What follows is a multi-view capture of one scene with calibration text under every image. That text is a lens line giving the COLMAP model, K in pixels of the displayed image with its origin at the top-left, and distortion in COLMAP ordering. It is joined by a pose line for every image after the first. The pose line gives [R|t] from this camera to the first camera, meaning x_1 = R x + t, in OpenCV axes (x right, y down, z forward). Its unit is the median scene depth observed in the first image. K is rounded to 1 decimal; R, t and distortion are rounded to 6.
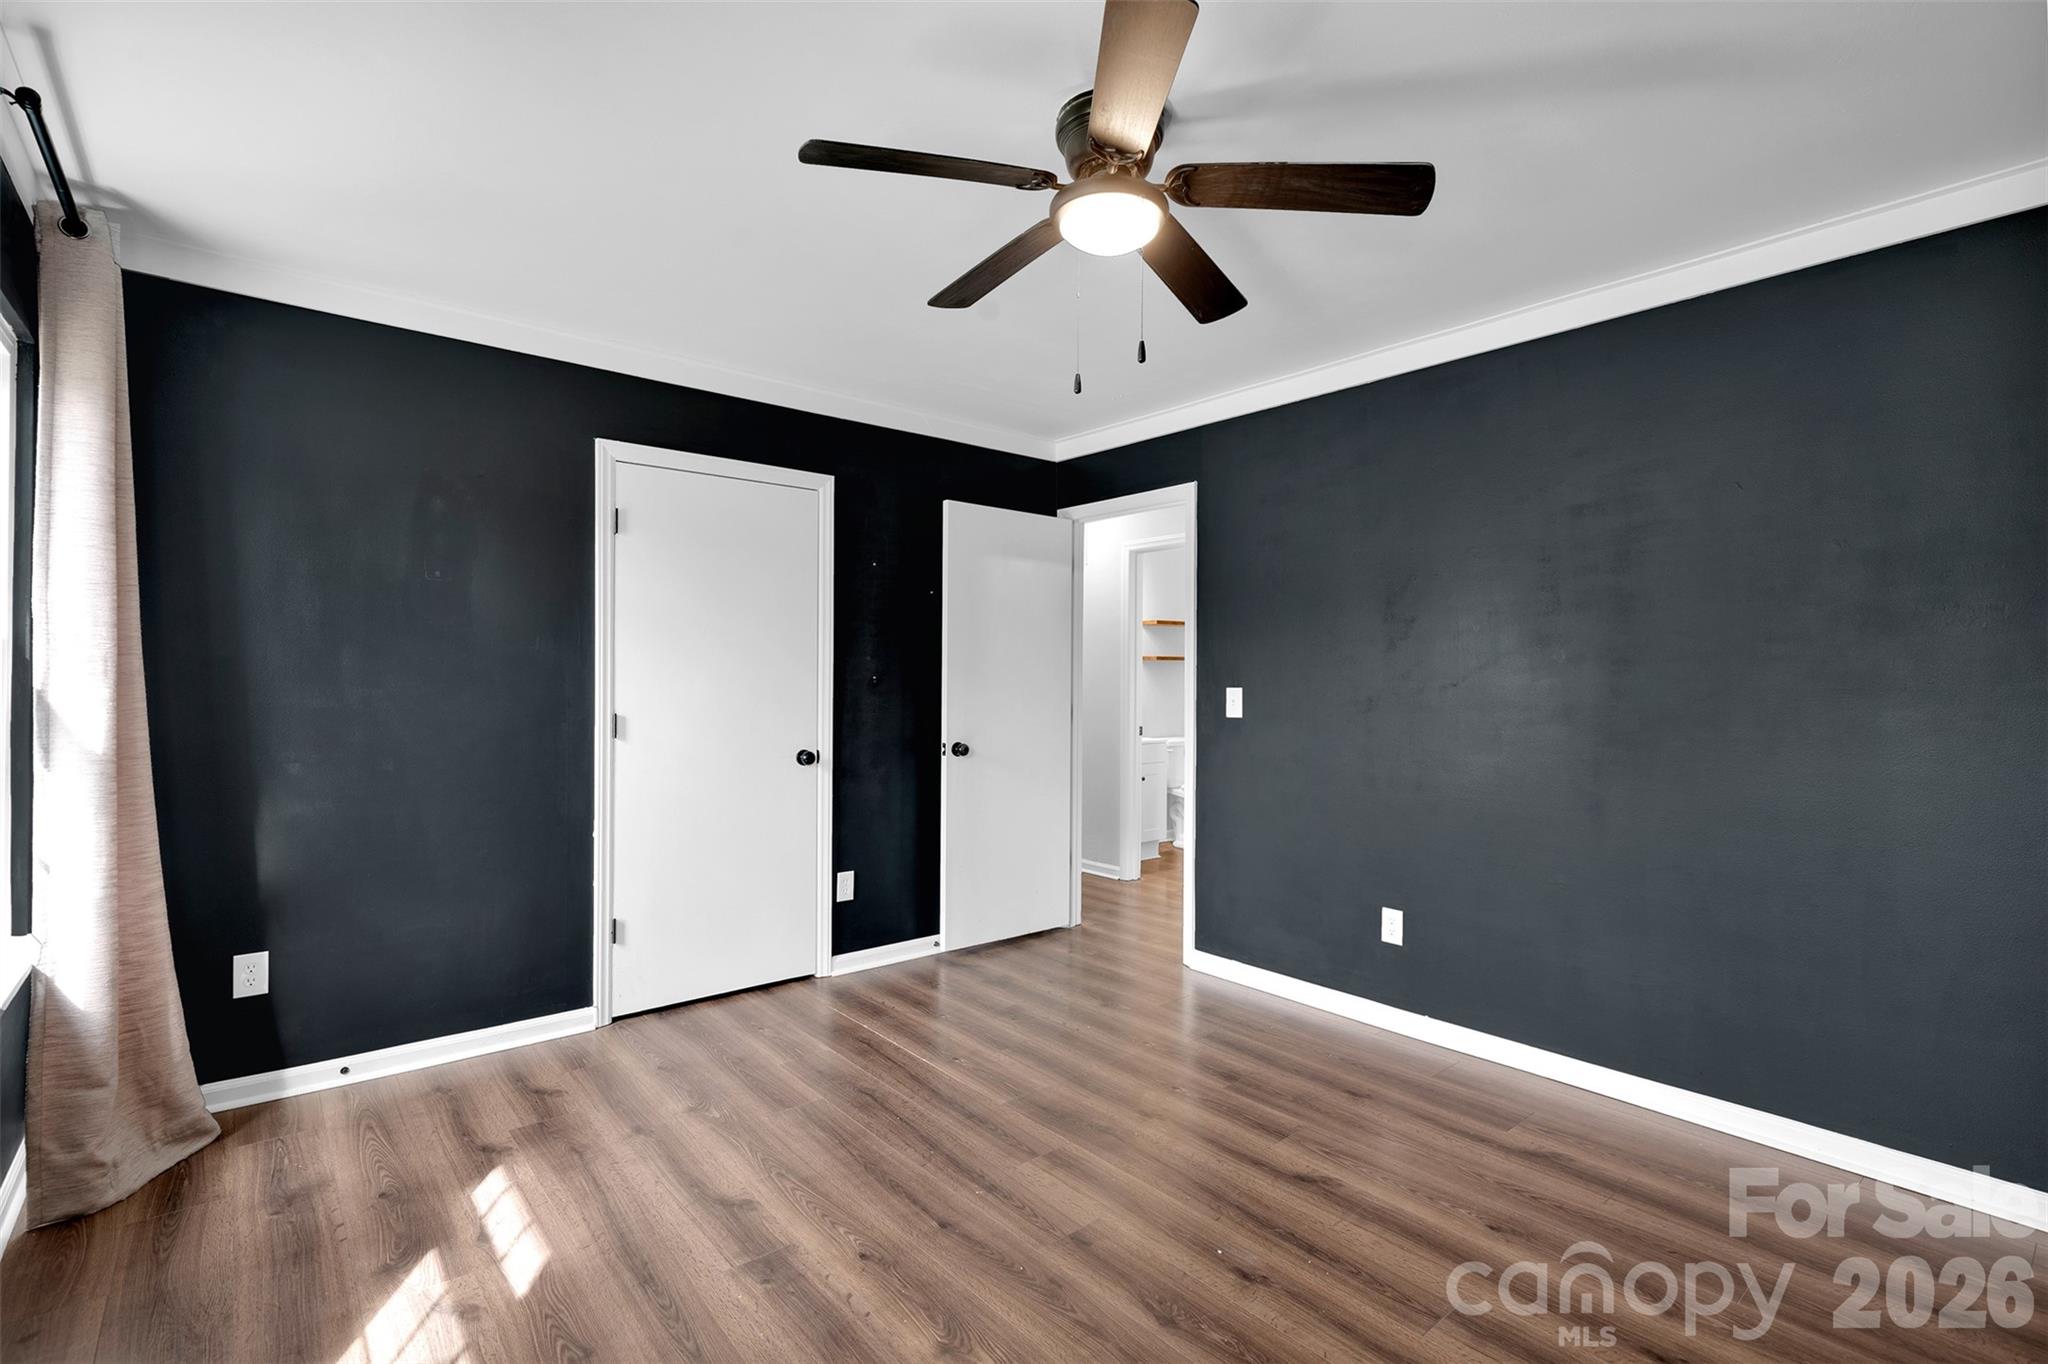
lens RADIAL K [[938.0, 0, 1020.6], [0, 938.0, 682.3], [0, 0, 1]] dist [-0.004186, -0.000591]
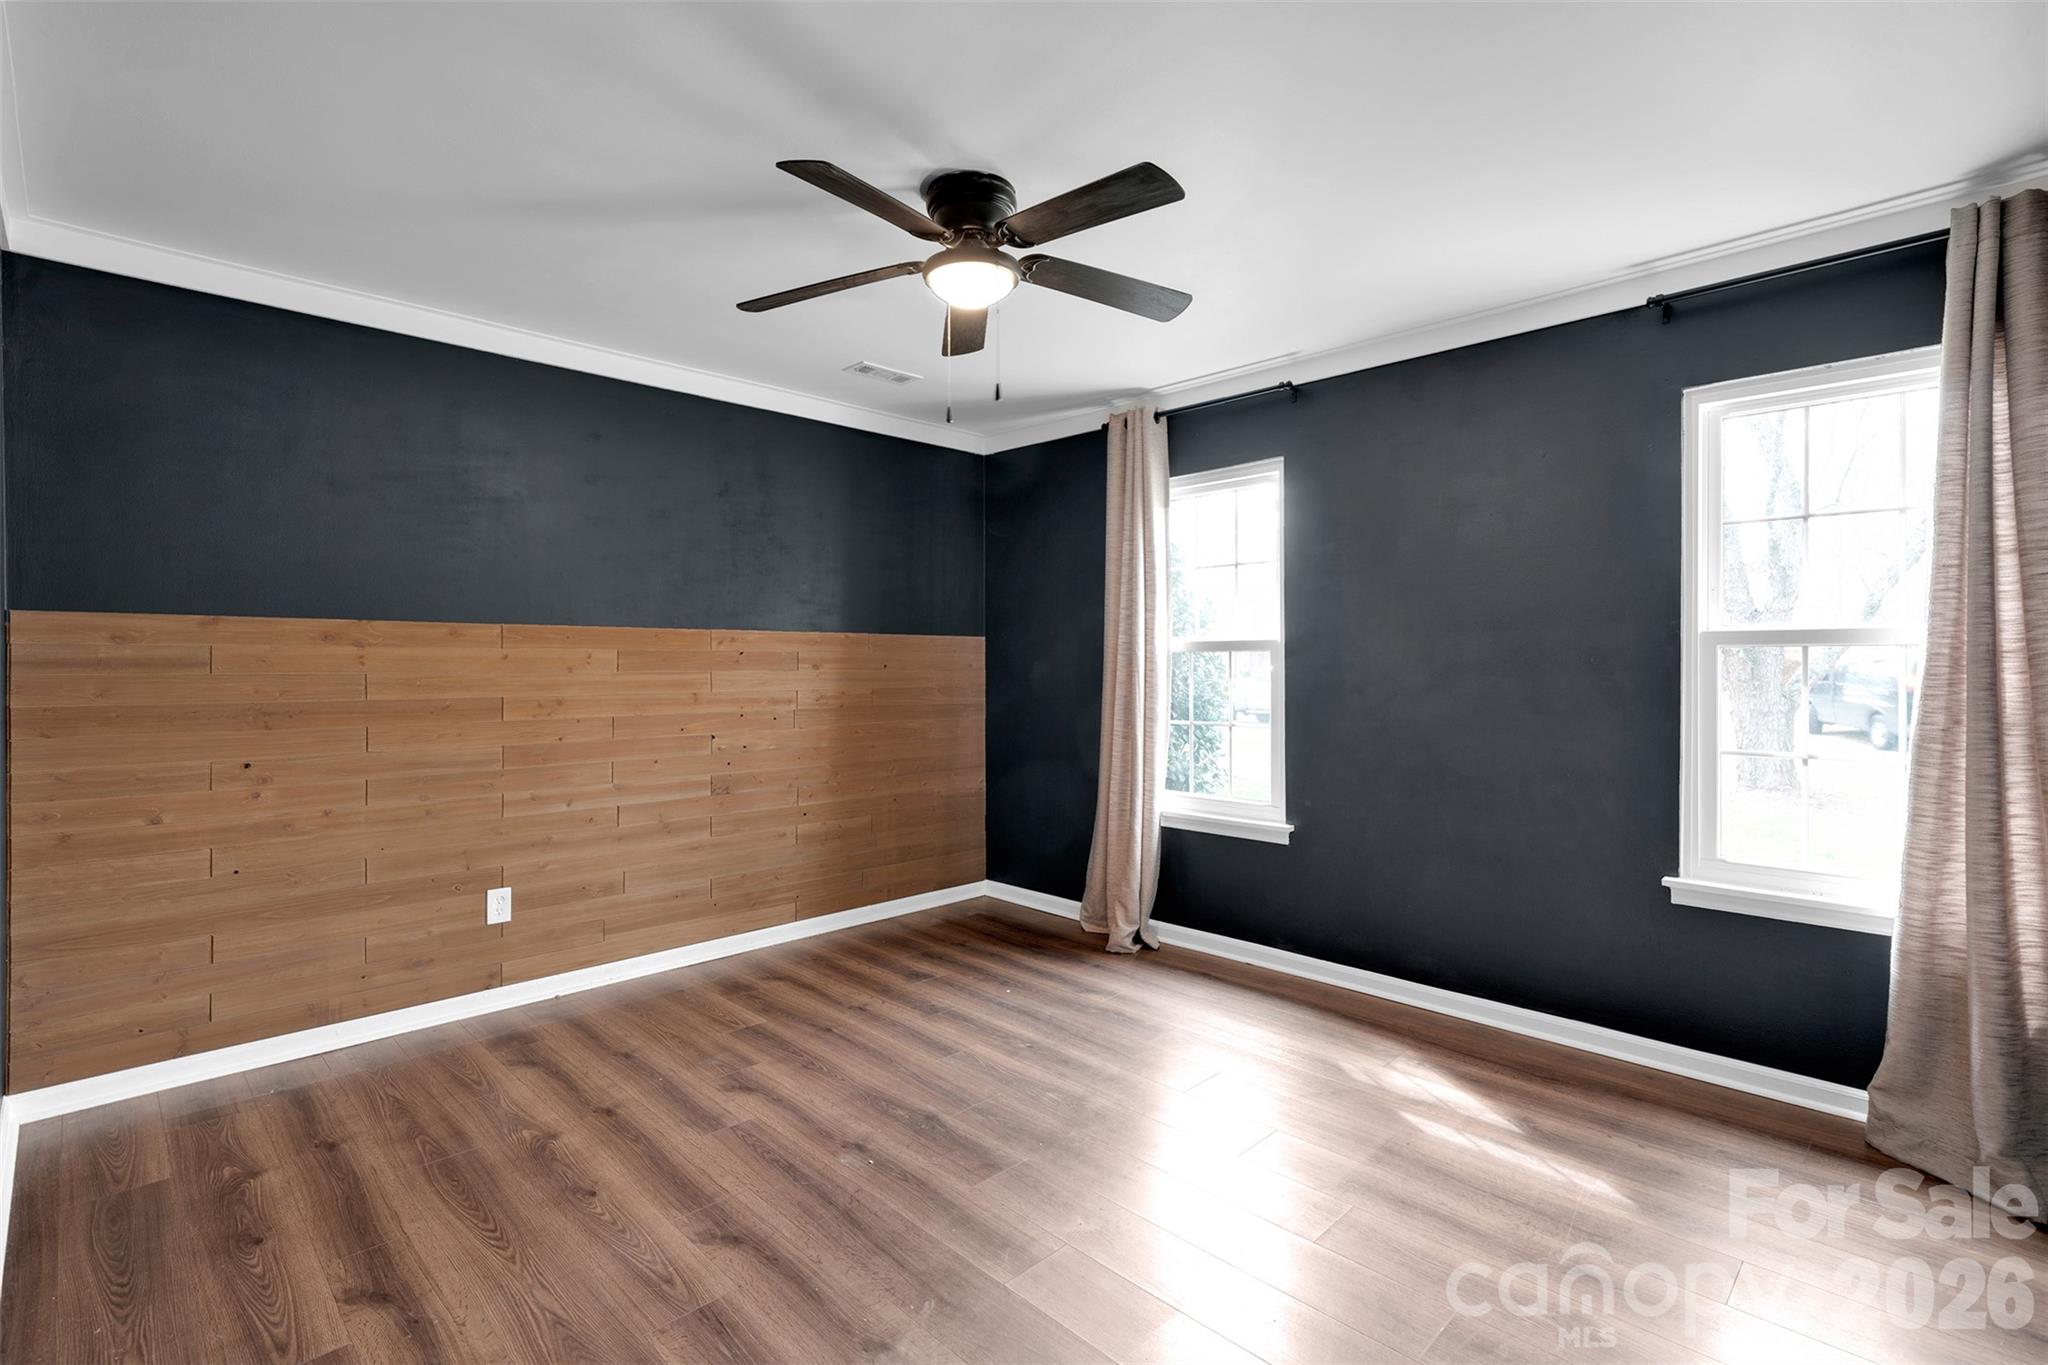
lens RADIAL K [[938.0, 0, 1020.6], [0, 938.0, 682.8], [0, 0, 1]] dist [-0.004186, -0.000591]
pose [[-0.996577, -0.000222, -0.082673, 0.077254], [-0.002319, 0.999678, 0.025264, -0.006957], [0.082640, 0.025369, -0.996256, 1.332548]]
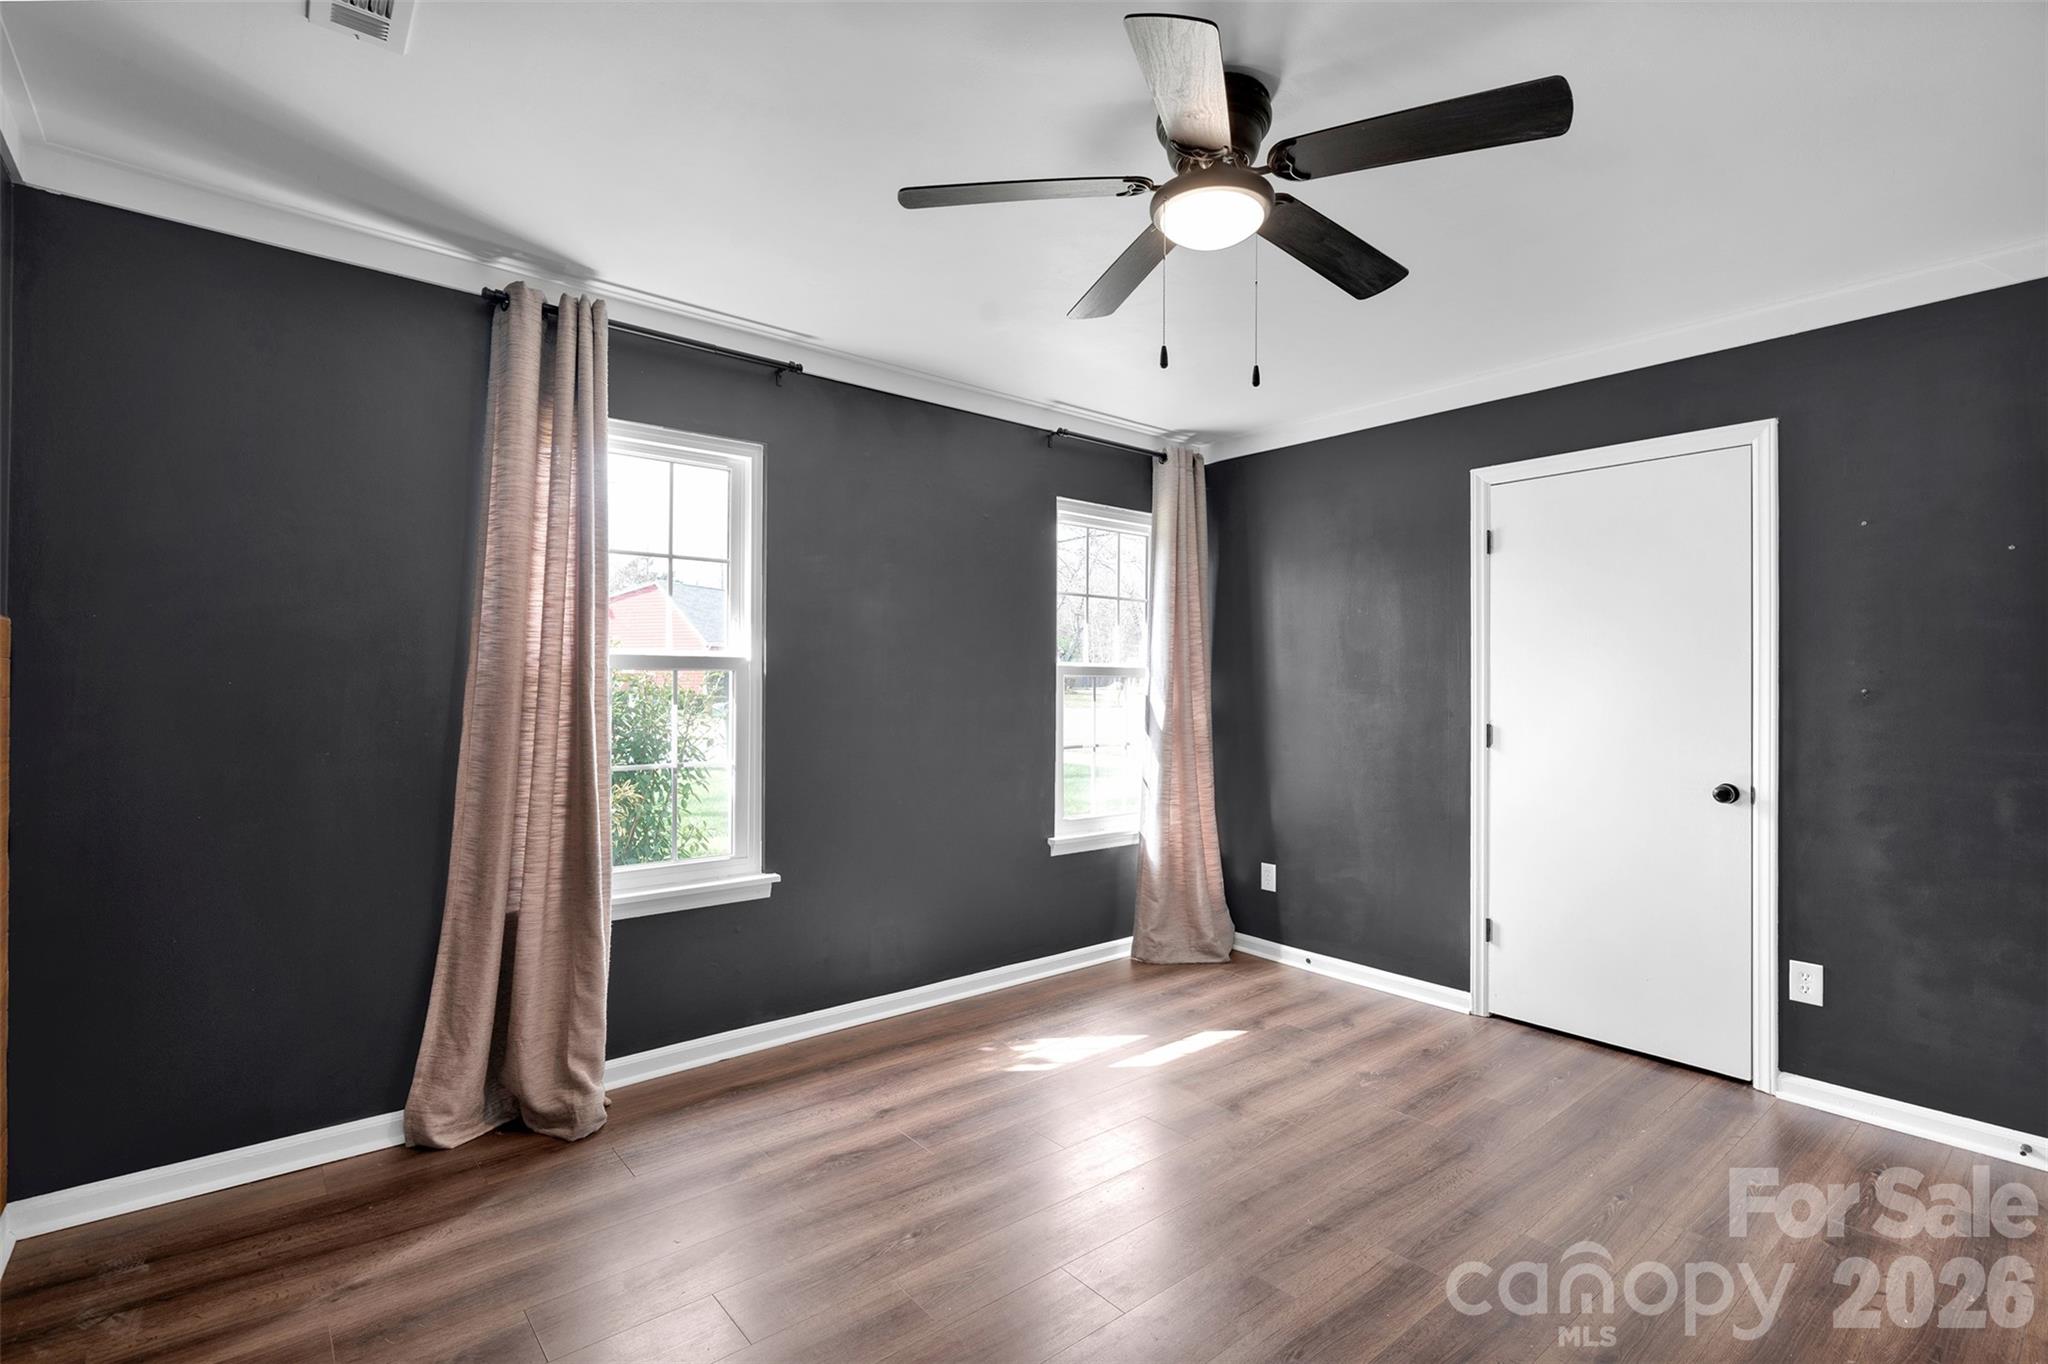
lens RADIAL K [[938.0, 0, 1020.6], [0, 938.0, 682.3], [0, 0, 1]] dist [-0.004186, -0.000591]
pose [[-0.008653, -0.009949, -0.999913, 0.640770], [-0.009604, 0.999905, -0.009866, 0.002147], [0.999916, 0.009518, -0.008747, 0.489685]]
